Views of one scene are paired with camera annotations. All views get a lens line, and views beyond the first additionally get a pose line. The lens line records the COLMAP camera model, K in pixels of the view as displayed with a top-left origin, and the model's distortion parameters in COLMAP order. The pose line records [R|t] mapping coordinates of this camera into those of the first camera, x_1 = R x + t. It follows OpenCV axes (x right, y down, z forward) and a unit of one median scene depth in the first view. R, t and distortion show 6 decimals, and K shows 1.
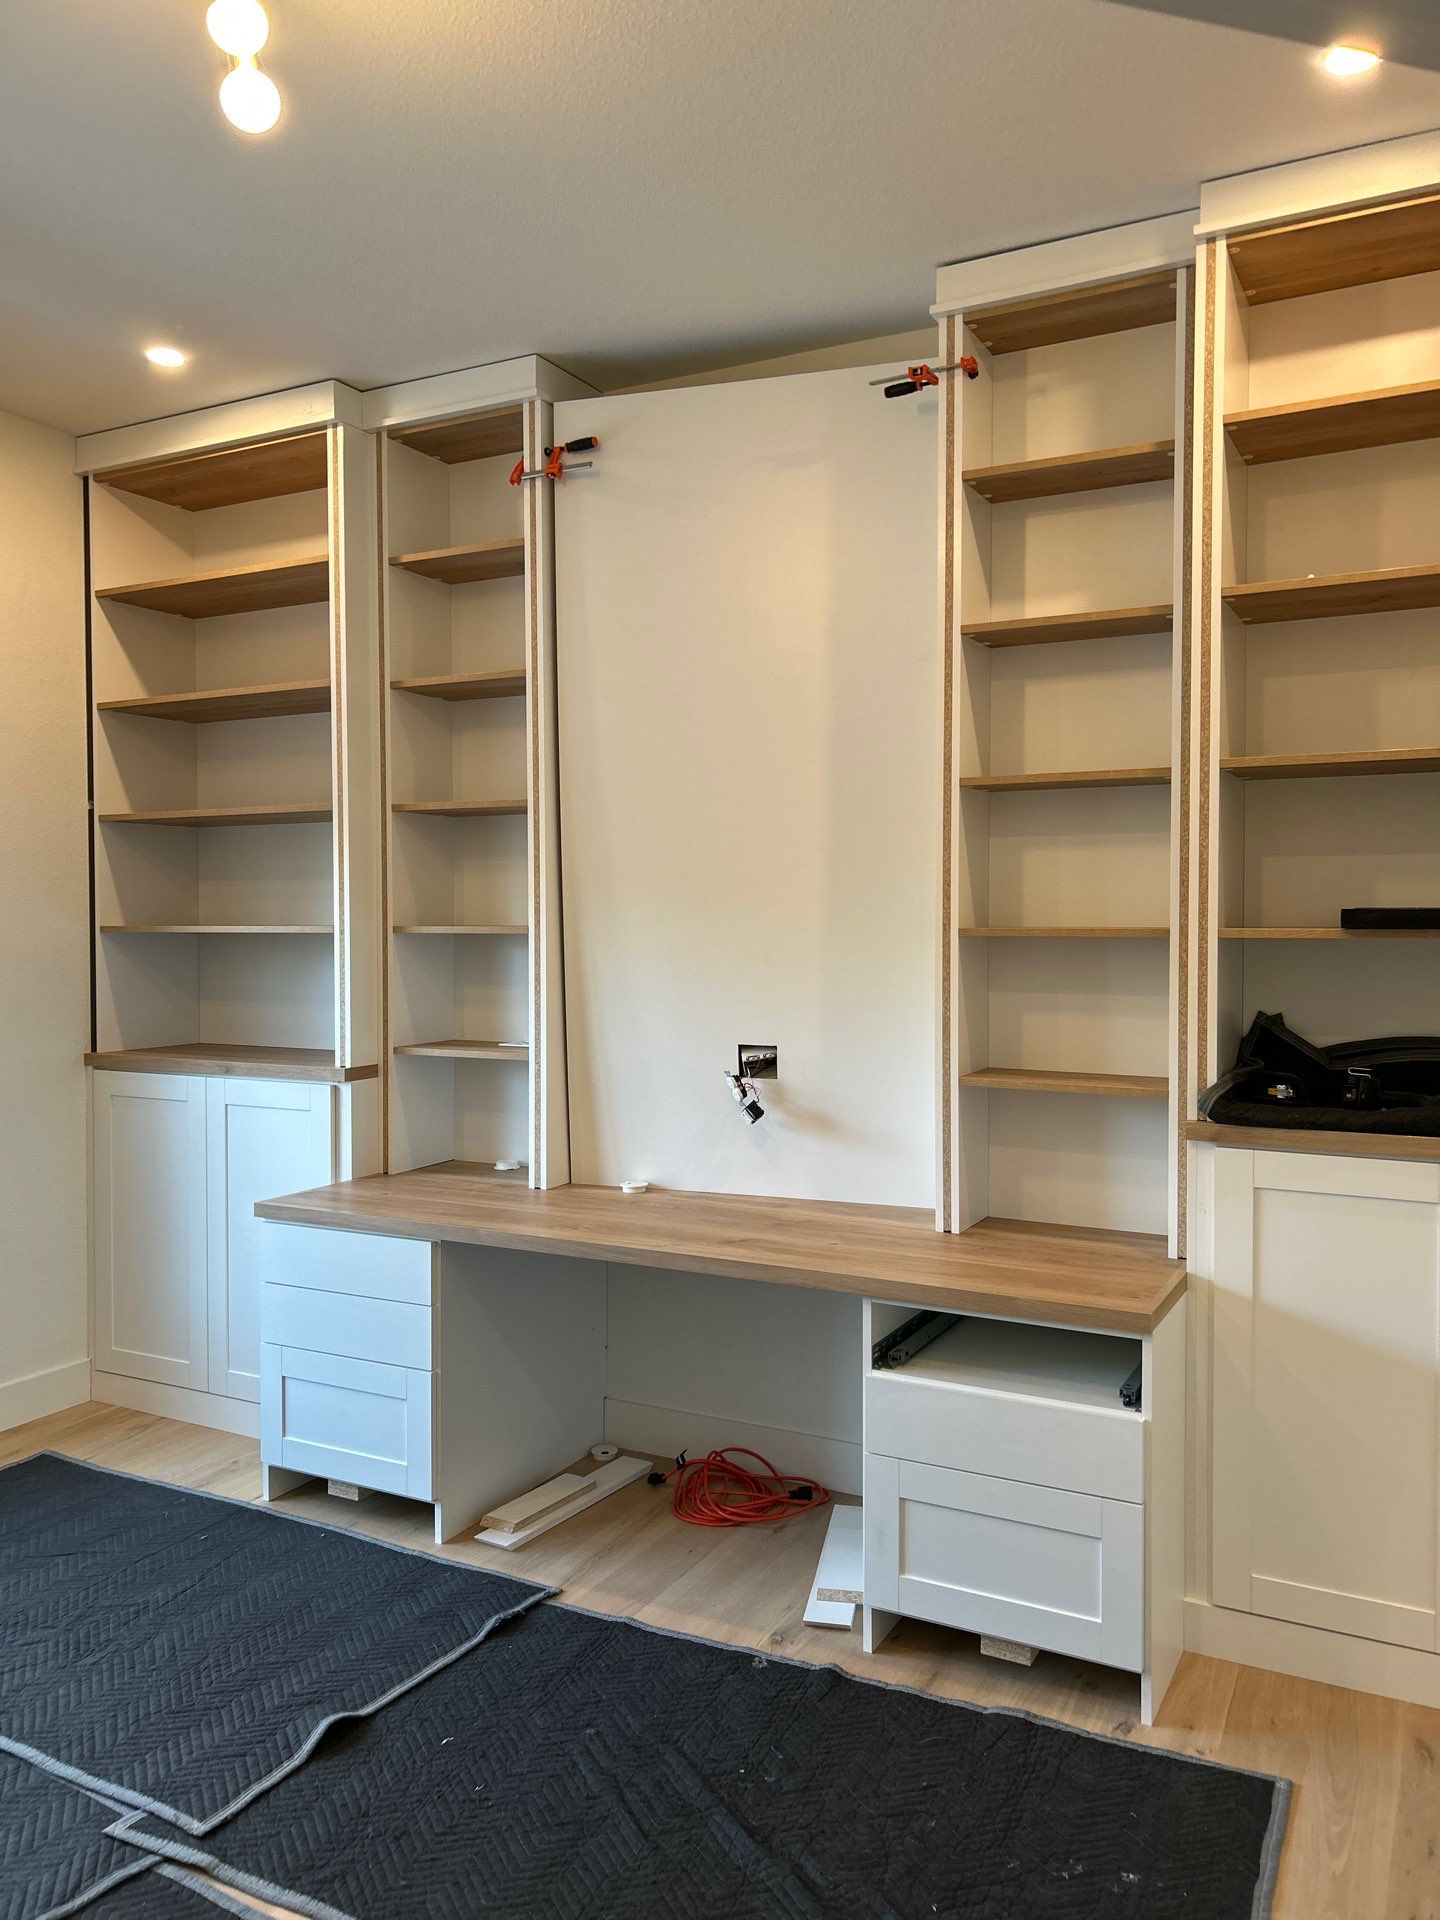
lens RADIAL K [[1443.8, 0, 723.0], [0, 1443.8, 949.3], [0, 0, 1]] dist [0.048712, -0.048573]
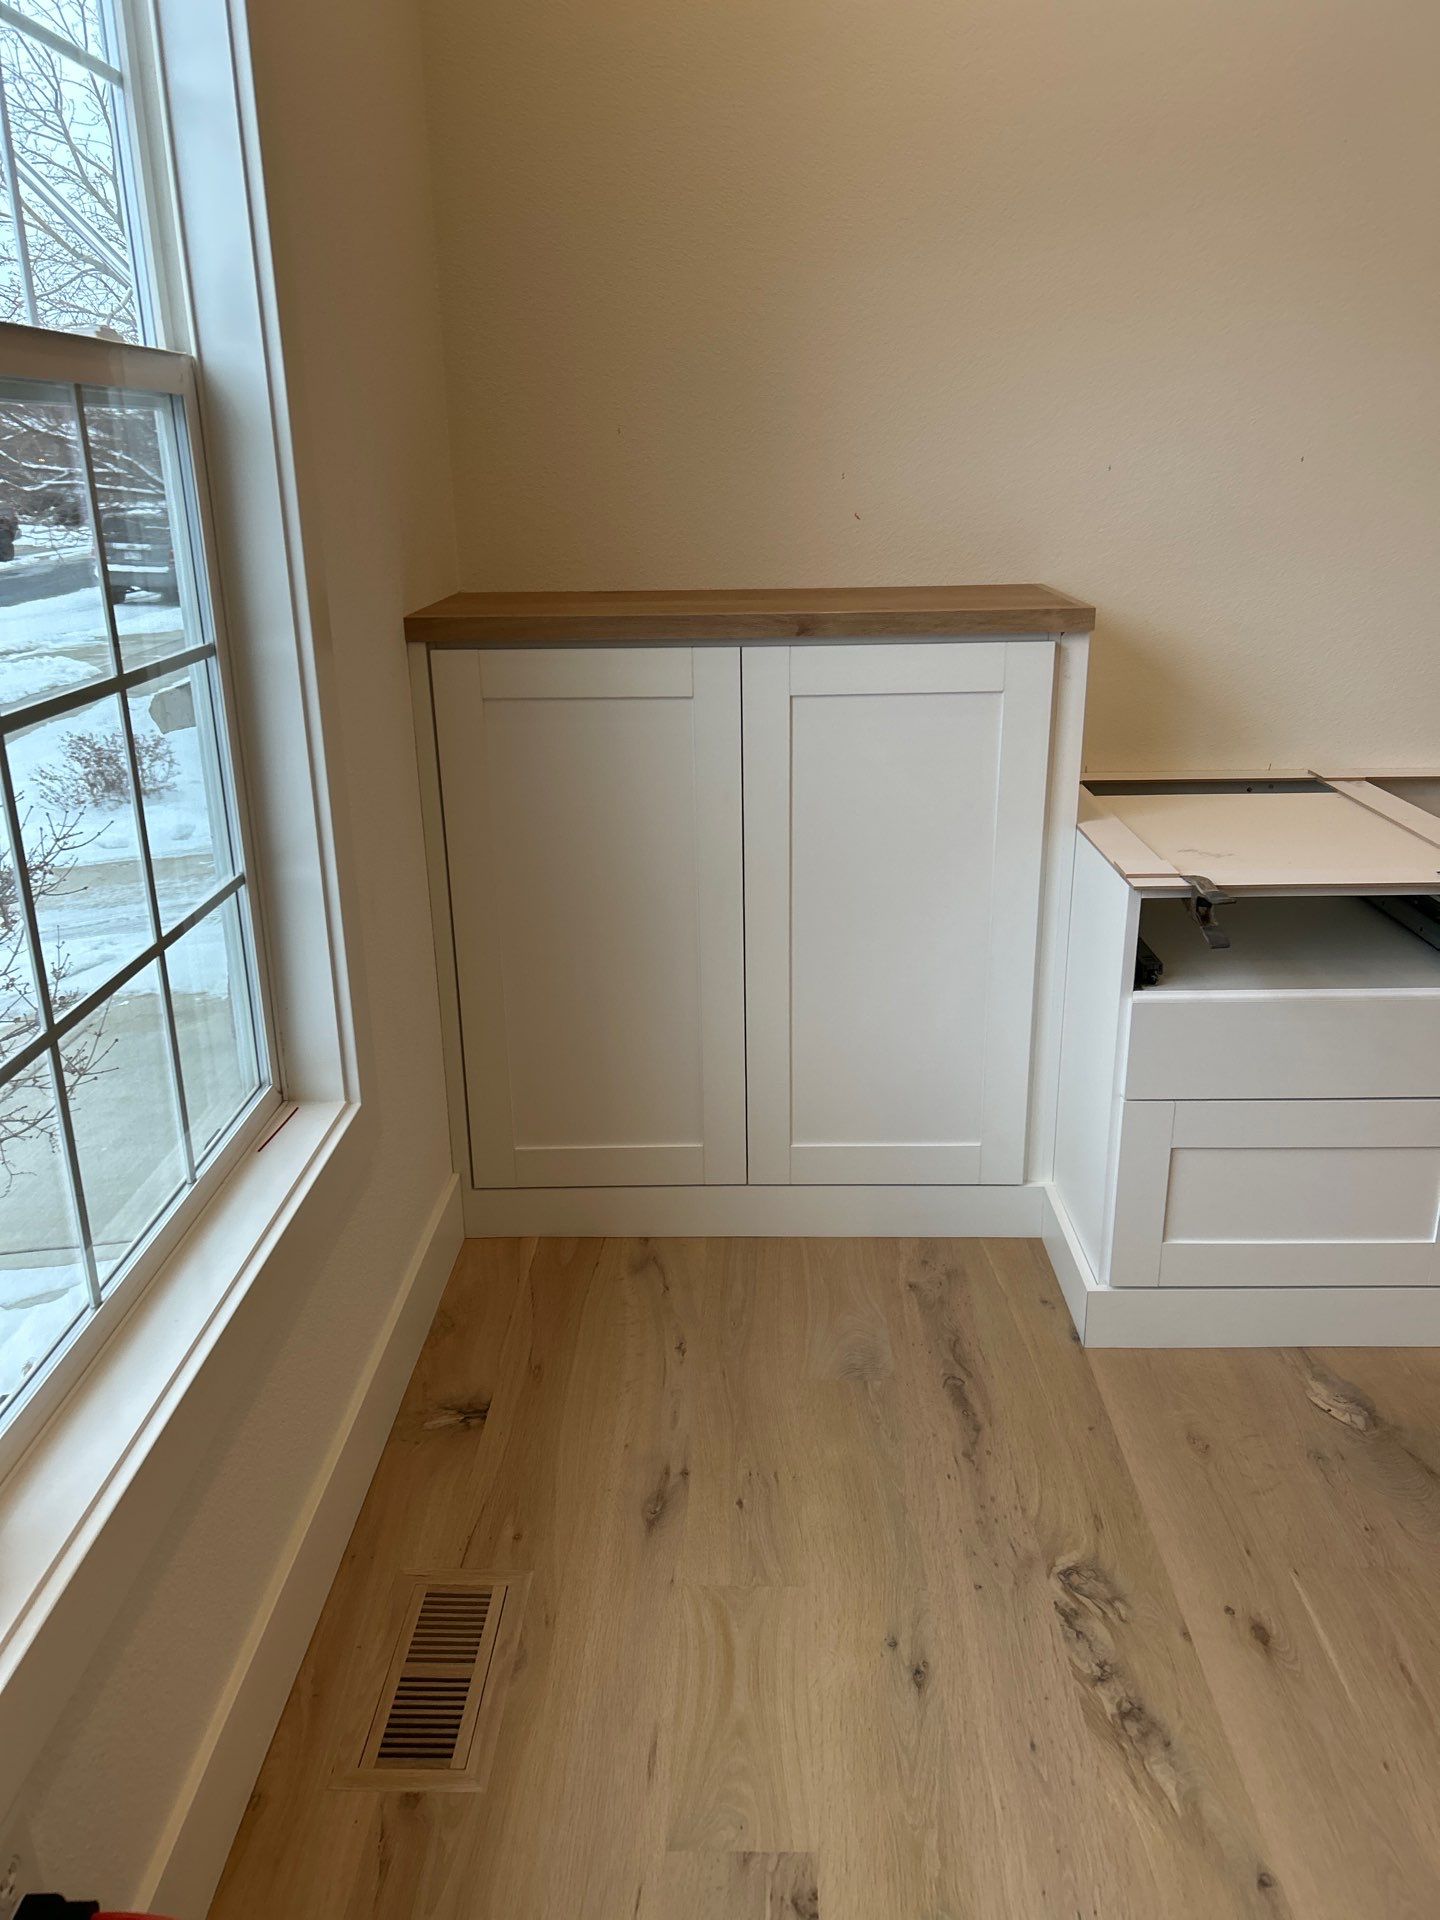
lens RADIAL K [[1443.8, 0, 727.3], [0, 1443.8, 969.1], [0, 0, 1]] dist [0.048712, -0.048573]
pose [[0.891158, -0.161583, 0.423943, -0.777052], [0.023369, 0.949536, 0.312788, 0.045382], [-0.453090, -0.268836, 0.849962, 0.681543]]
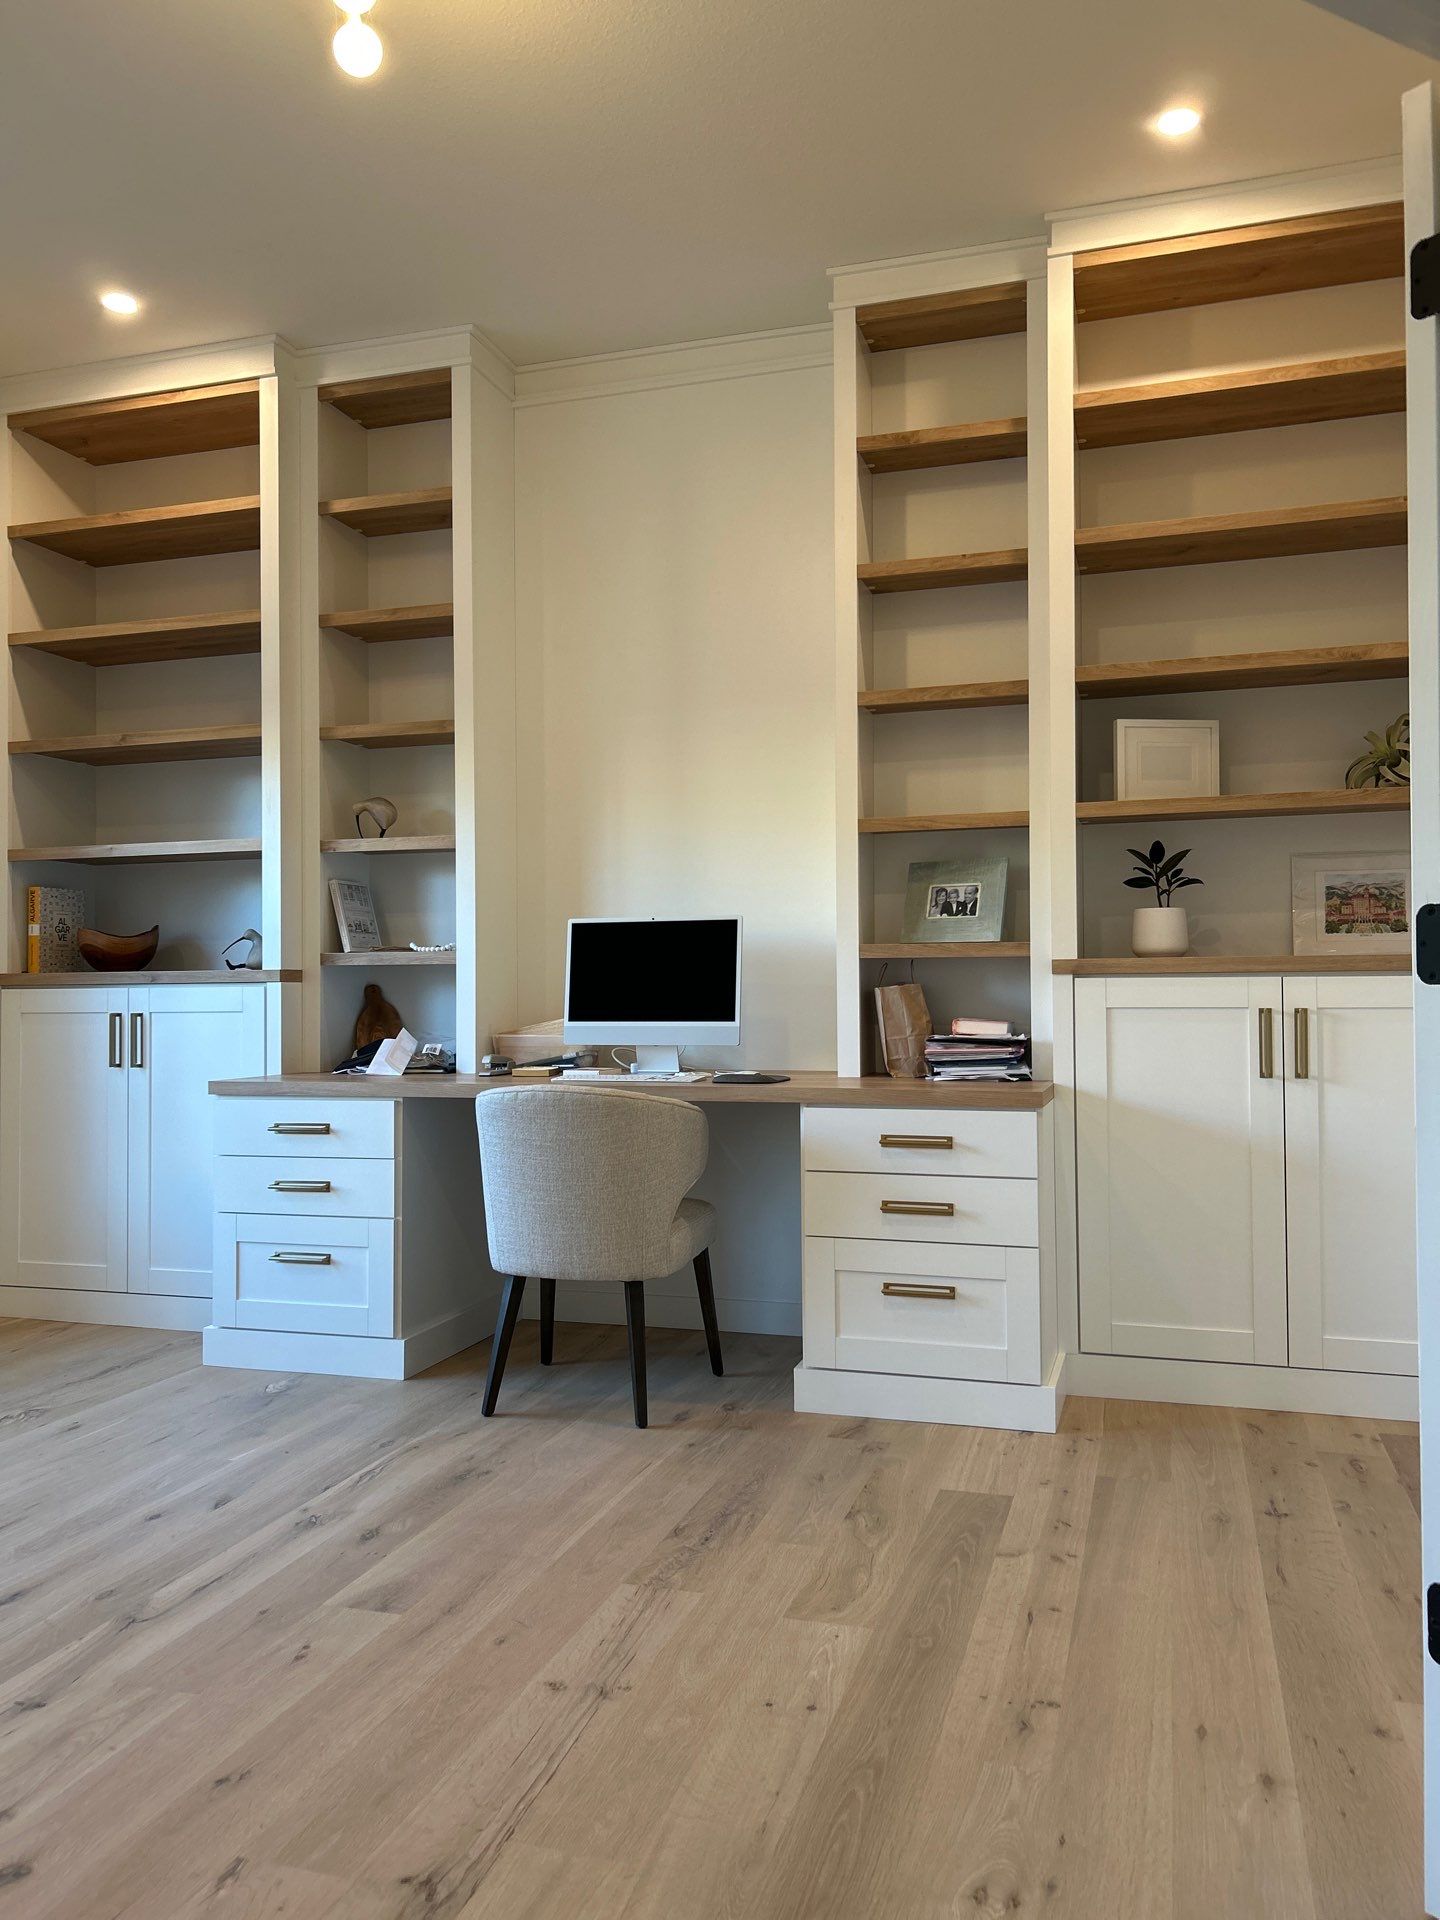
lens RADIAL K [[1443.8, 0, 724.2], [0, 1443.8, 960.6], [0, 0, 1]] dist [0.048712, -0.048573]
pose [[0.982387, -0.001135, 0.186855, -0.167789], [0.010188, 0.998820, -0.047494, 0.157968], [-0.186581, 0.048561, 0.981239, -0.141559]]
